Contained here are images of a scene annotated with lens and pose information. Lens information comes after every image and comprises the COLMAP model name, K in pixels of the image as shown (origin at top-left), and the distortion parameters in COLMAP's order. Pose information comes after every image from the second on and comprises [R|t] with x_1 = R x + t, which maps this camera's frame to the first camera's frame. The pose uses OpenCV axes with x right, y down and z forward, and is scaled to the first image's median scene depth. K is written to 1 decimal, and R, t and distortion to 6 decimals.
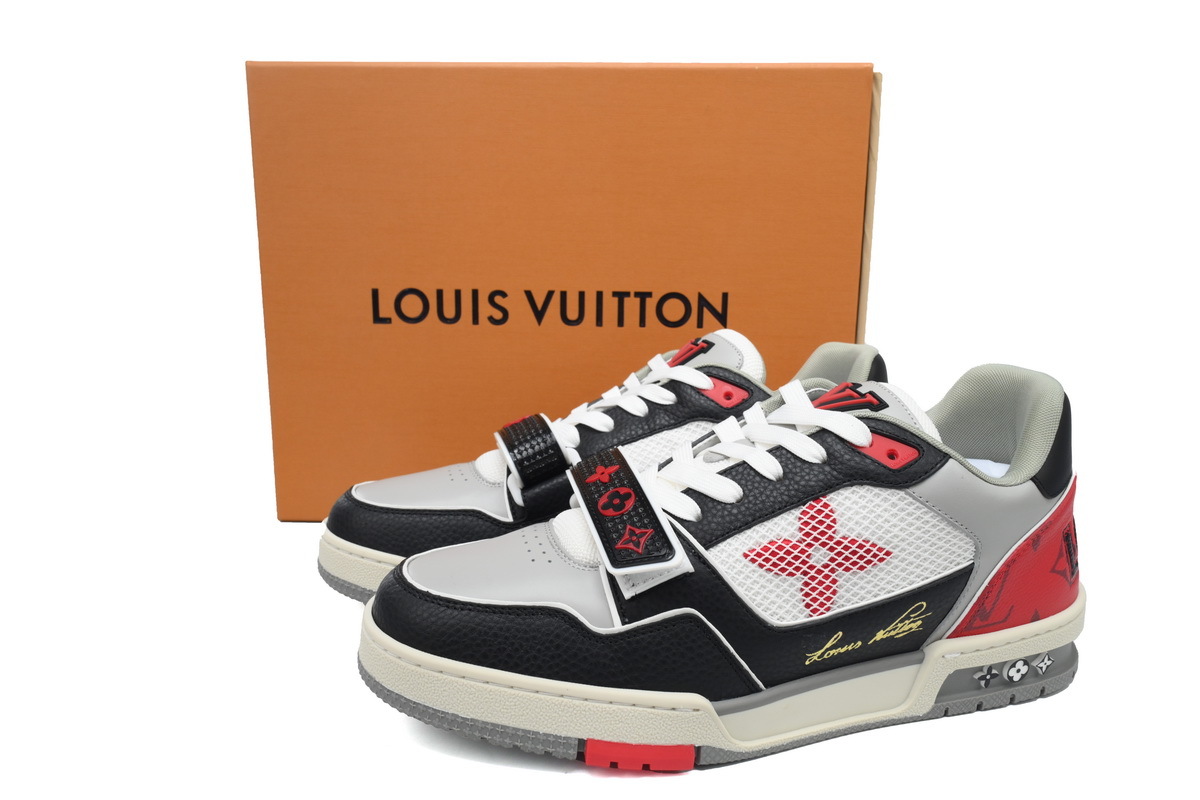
lens RADIAL K [[861.9, 0, 600.0], [0, 861.9, 400.0], [0, 0, 1]] dist [0.024090, -0.001933]
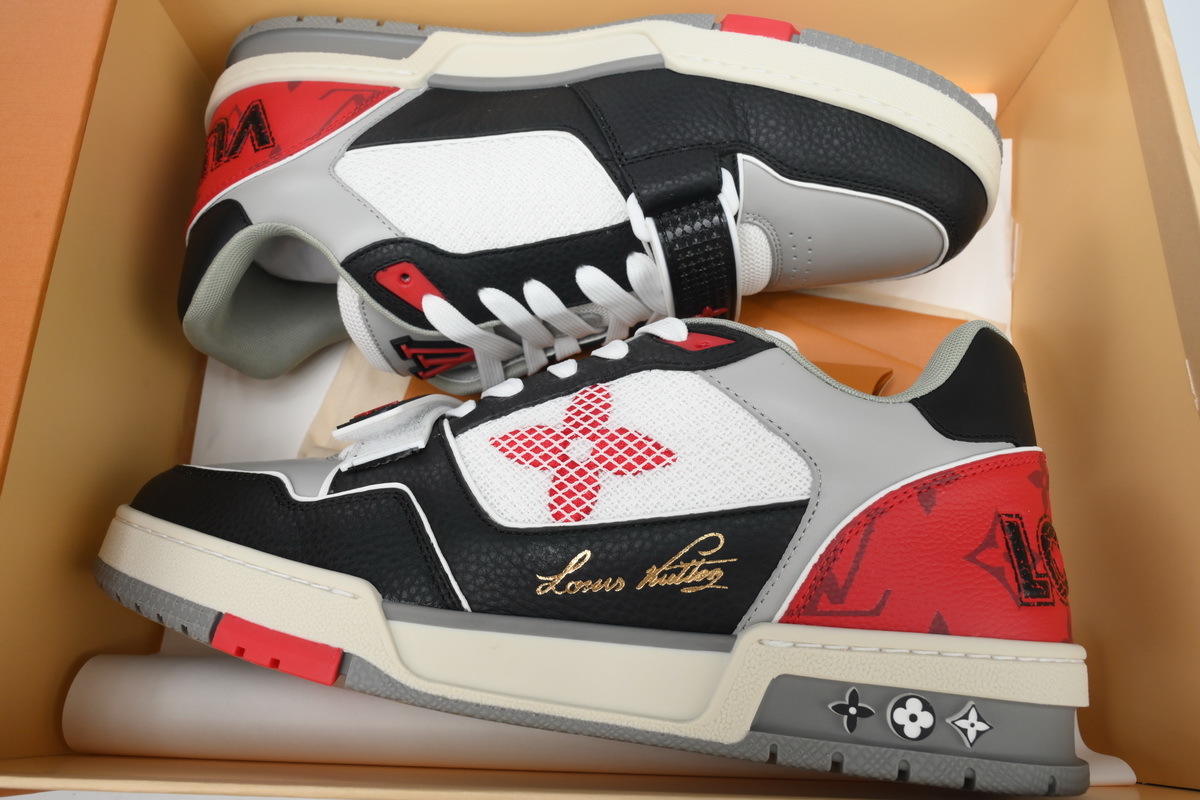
lens RADIAL K [[861.9, 0, 600.0], [0, 861.9, 400.0], [0, 0, 1]] dist [0.024090, -0.001933]
pose [[0.923198, 0.029762, -0.383171, 0.560001], [-0.199298, 0.889543, -0.411087, 0.450959], [0.328612, 0.455880, 0.827156, 0.361668]]
